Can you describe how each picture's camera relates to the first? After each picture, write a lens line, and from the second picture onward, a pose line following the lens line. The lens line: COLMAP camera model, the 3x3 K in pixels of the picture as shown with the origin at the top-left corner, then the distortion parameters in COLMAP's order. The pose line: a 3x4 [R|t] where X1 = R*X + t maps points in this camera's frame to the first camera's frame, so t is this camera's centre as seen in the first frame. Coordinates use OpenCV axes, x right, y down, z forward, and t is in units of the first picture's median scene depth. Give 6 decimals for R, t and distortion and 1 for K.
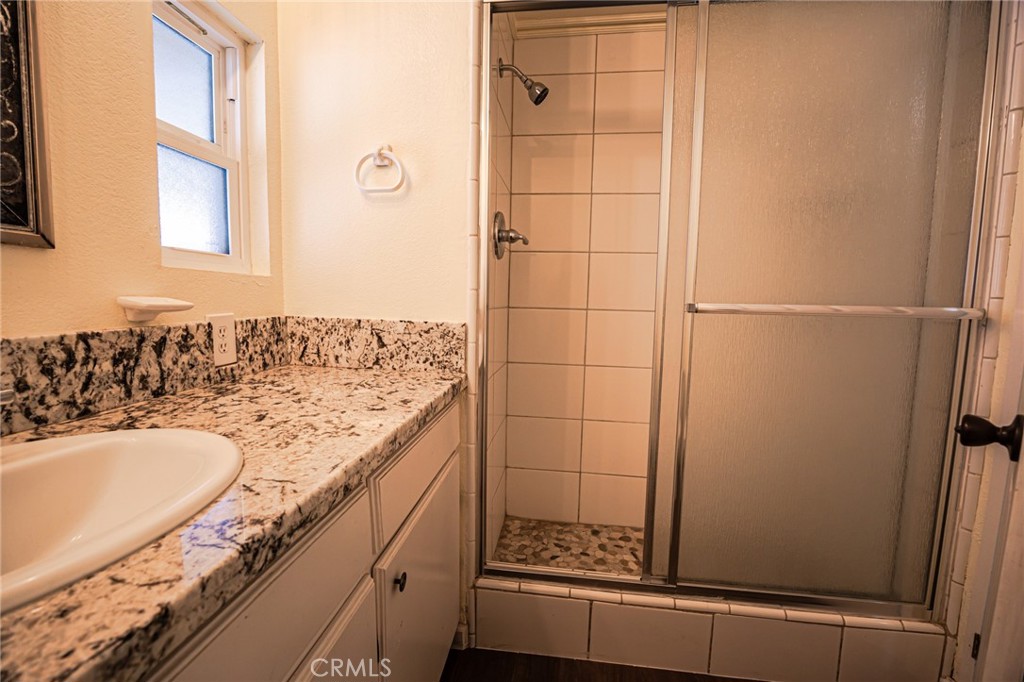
lens RADIAL K [[438.4, 0, 509.3], [0, 438.4, 337.5], [0, 0, 1]] dist [-0.000616, 0.000032]
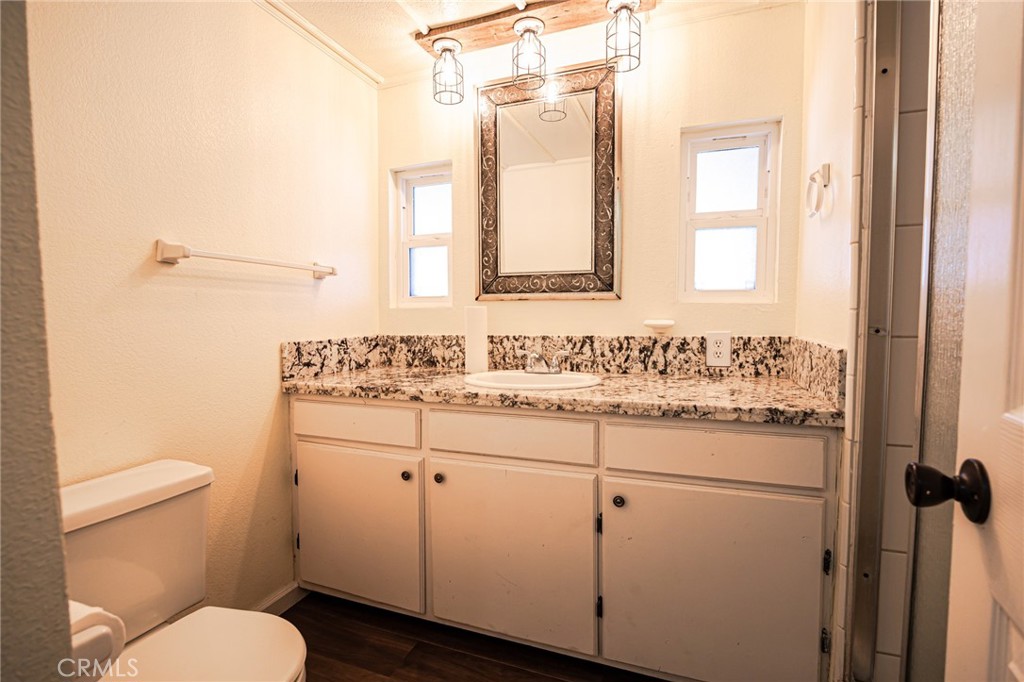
lens RADIAL K [[475.0, 0, 505.6], [0, 475.0, 340.4], [0, 0, 1]] dist [-0.000348, -0.000112]
pose [[-0.236885, 0.032906, -0.970980, 1.210103], [-0.092466, 0.994126, 0.056249, -0.054038], [0.967127, 0.103108, -0.232451, 0.777376]]
